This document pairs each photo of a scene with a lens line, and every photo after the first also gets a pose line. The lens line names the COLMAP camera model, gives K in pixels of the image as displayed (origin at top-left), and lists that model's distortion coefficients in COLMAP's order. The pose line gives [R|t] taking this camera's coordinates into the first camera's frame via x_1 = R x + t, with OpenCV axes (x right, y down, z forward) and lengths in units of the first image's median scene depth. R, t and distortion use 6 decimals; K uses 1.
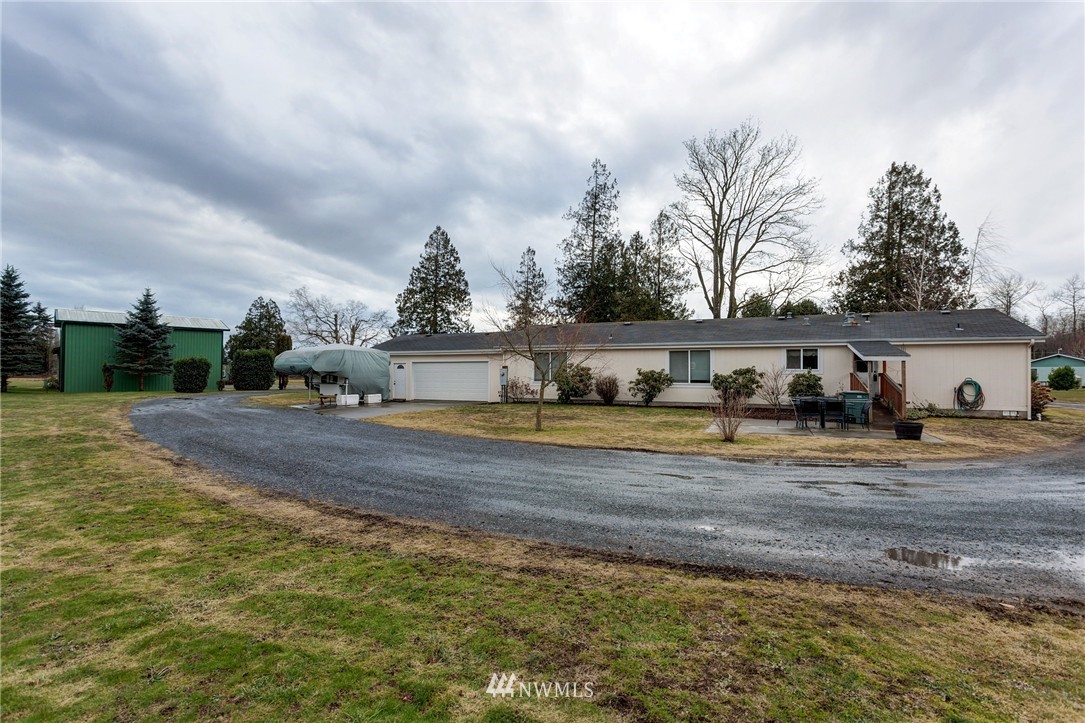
lens RADIAL K [[532.6, 0, 543.6], [0, 532.6, 370.6], [0, 0, 1]] dist [0.003603, 0.000811]
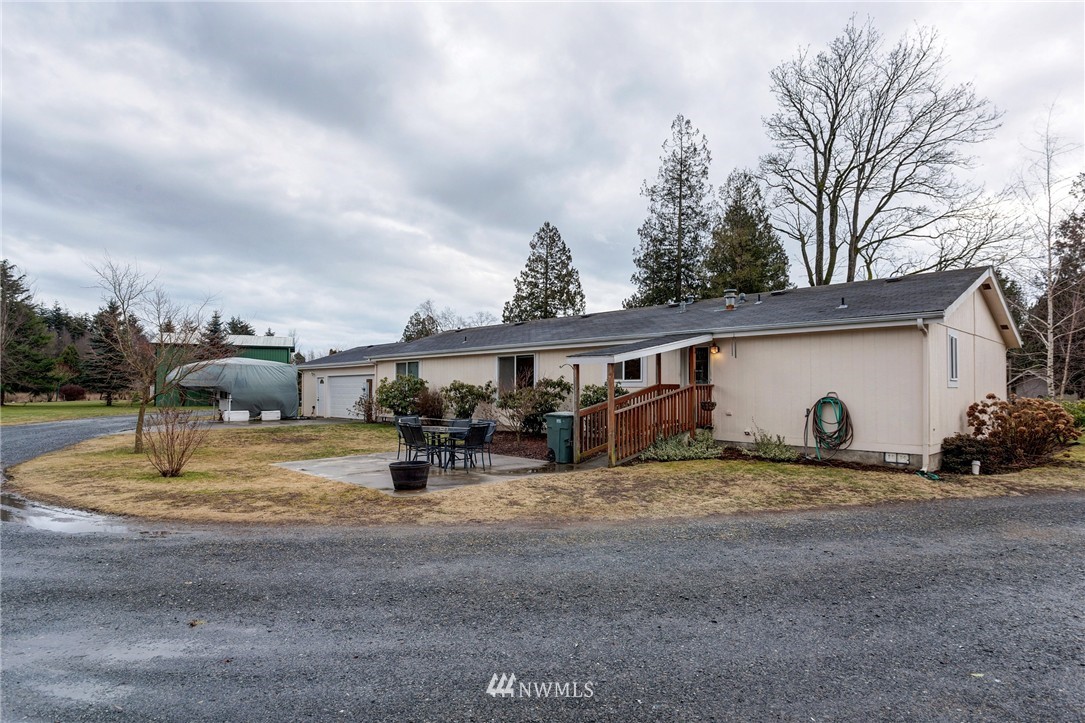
lens RADIAL K [[605.1, 0, 540.1], [0, 605.1, 386.2], [0, 0, 1]] dist [0.000941, -0.000066]
pose [[0.919131, -0.004878, -0.393923, 0.297315], [0.005089, 0.999987, -0.000509, 0.002325], [0.393920, -0.001537, 0.919143, 0.111522]]
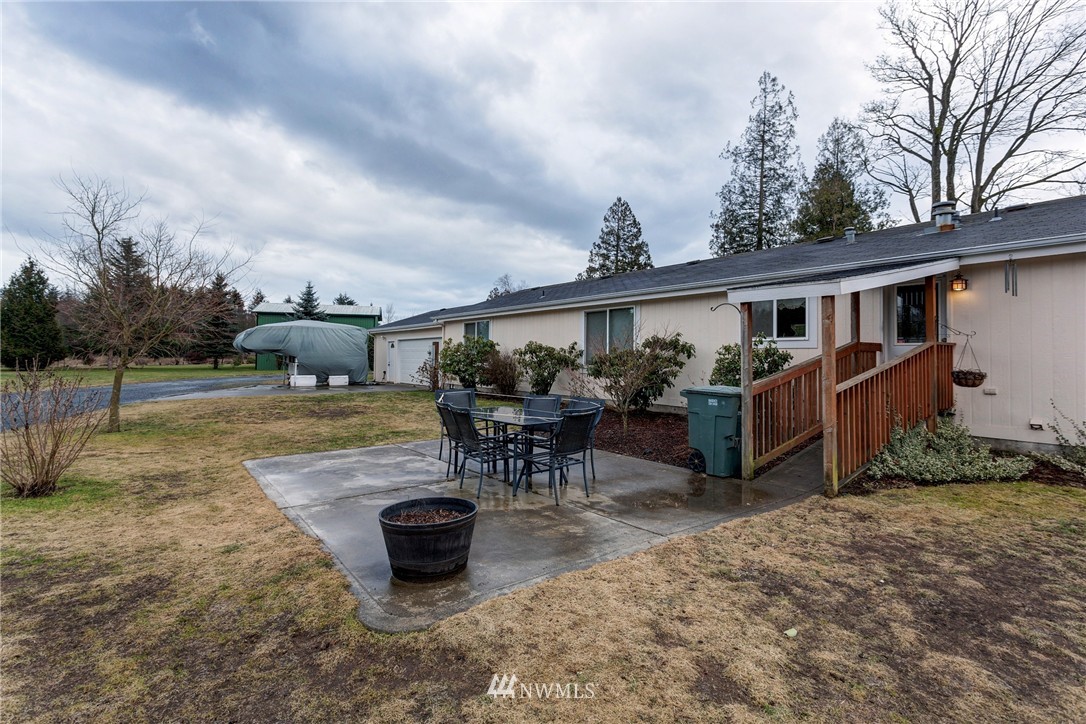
lens RADIAL K [[531.1, 0, 541.4], [0, 531.1, 355.2], [0, 0, 1]] dist [0.003826, 0.000430]
pose [[0.866679, 0.001073, -0.498865, 0.232572], [-0.001831, 0.999998, -0.001031, 0.005735], [0.498863, 0.001807, 0.866679, 0.216721]]
